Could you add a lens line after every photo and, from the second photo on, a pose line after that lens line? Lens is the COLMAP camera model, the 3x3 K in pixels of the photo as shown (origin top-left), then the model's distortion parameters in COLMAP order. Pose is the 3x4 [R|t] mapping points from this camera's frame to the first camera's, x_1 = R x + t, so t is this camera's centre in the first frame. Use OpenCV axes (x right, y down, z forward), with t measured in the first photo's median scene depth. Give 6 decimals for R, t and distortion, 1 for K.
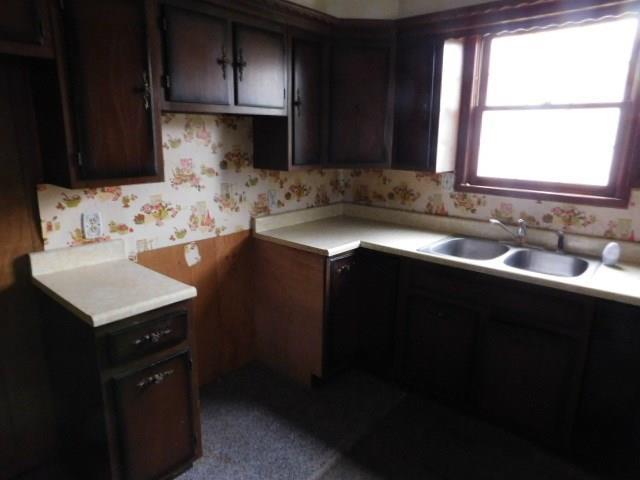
lens RADIAL K [[434.0, 0, 318.5], [0, 434.0, 240.7], [0, 0, 1]] dist [-0.044965, 0.006979]
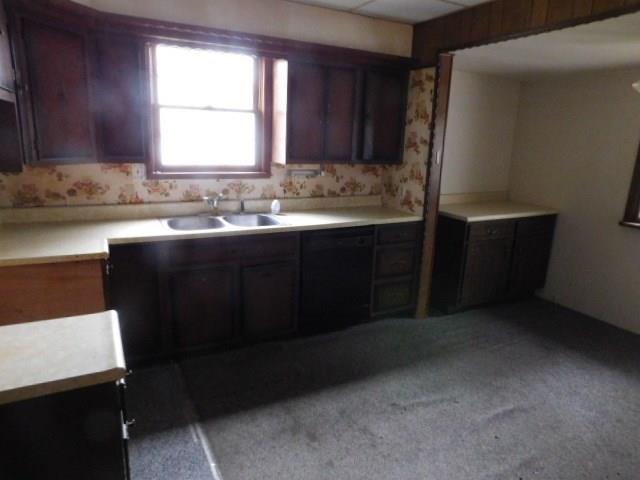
lens RADIAL K [[434.0, 0, 318.4], [0, 434.0, 239.6], [0, 0, 1]] dist [-0.044965, 0.006979]
pose [[0.356189, -0.212316, 0.909973, -0.573195], [0.184981, 0.970592, 0.154053, -0.054791], [-0.915921, 0.113456, 0.384989, 0.191573]]
